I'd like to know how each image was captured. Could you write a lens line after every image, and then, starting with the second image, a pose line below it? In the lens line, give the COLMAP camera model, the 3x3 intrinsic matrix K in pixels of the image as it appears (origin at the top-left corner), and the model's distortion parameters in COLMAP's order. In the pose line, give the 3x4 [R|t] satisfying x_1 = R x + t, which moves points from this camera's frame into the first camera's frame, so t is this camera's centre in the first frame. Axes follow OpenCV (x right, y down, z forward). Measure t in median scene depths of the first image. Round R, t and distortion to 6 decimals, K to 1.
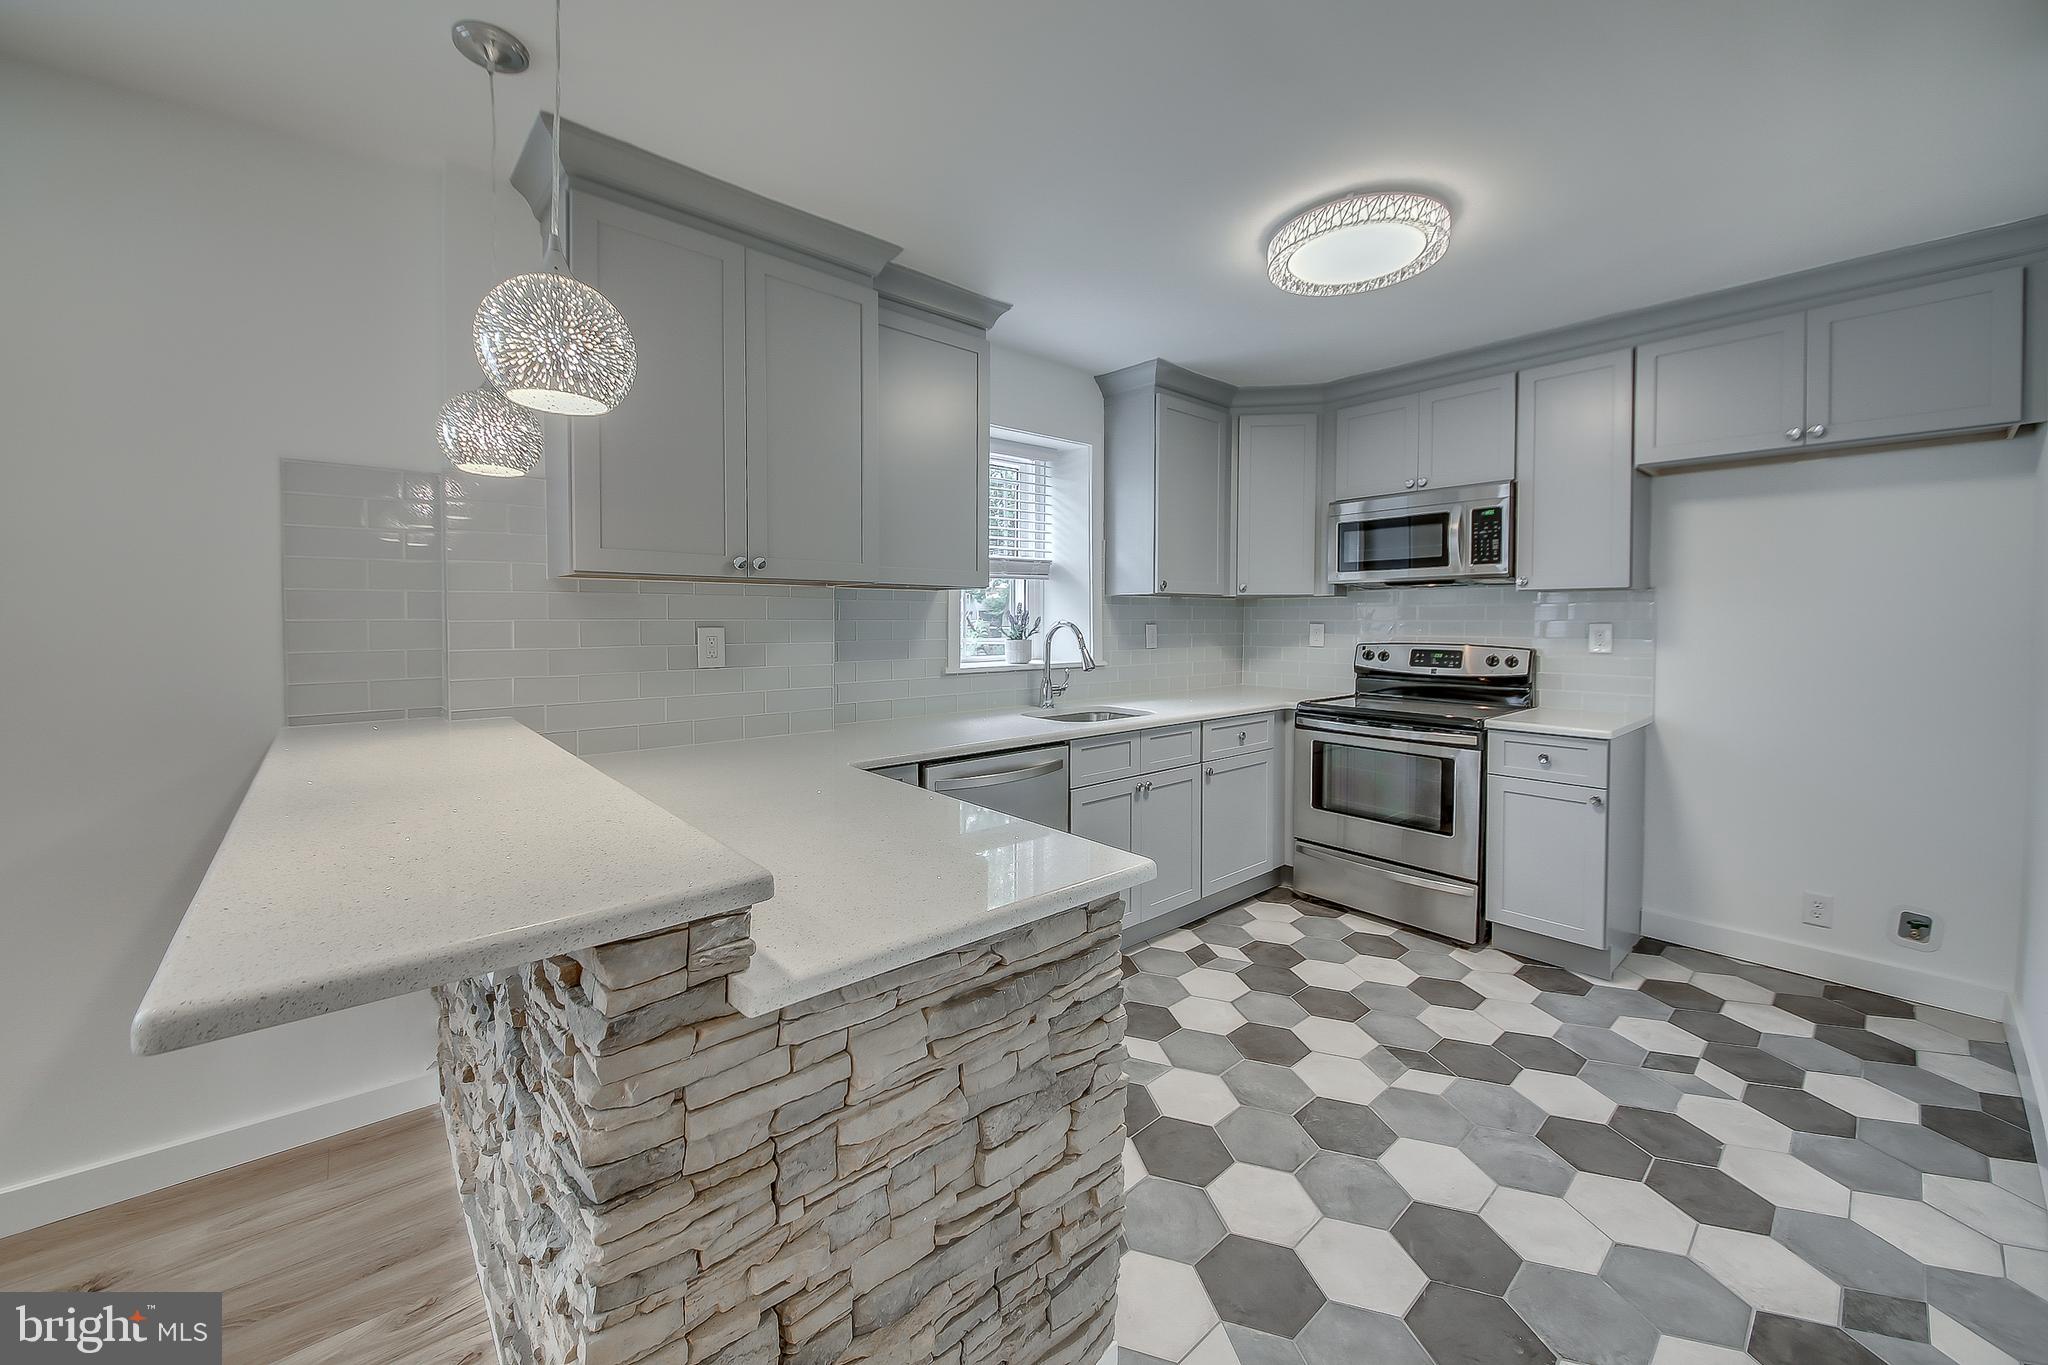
lens RADIAL K [[773.9, 0, 995.2], [0, 773.9, 640.0], [0, 0, 1]] dist [0.001534, -0.010926]
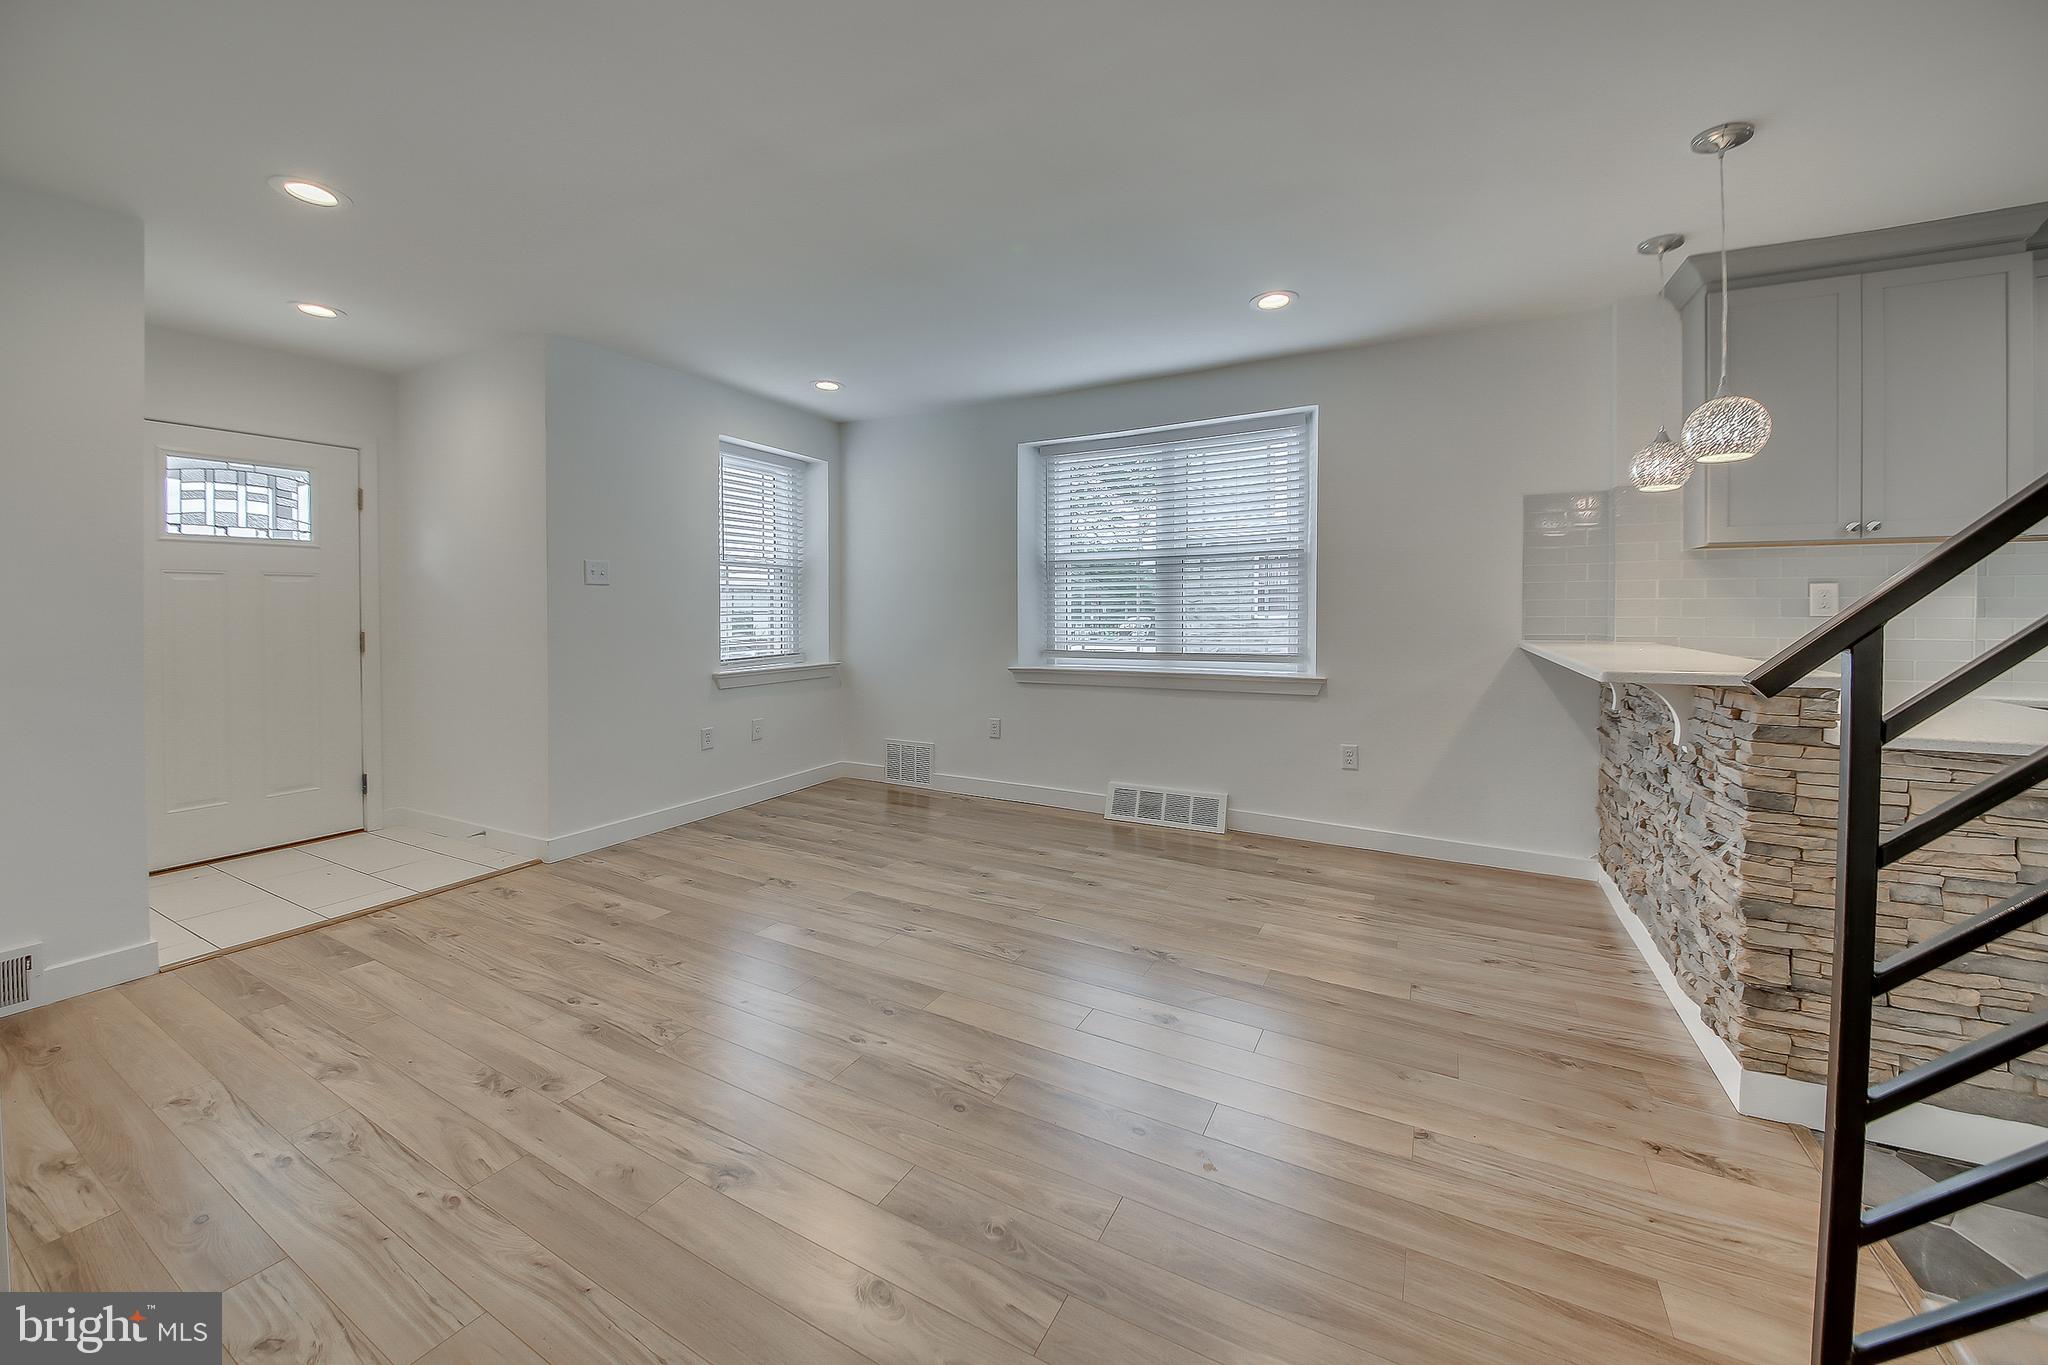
lens RADIAL K [[750.7, 0, 1013.4], [0, 750.7, 619.3], [0, 0, 1]] dist [0.023605, -0.018373]
pose [[0.366492, 0.012293, -0.930340, 0.213108], [-0.025118, 0.999679, 0.003314, 0.056906], [0.930082, 0.022153, 0.366683, -0.518315]]
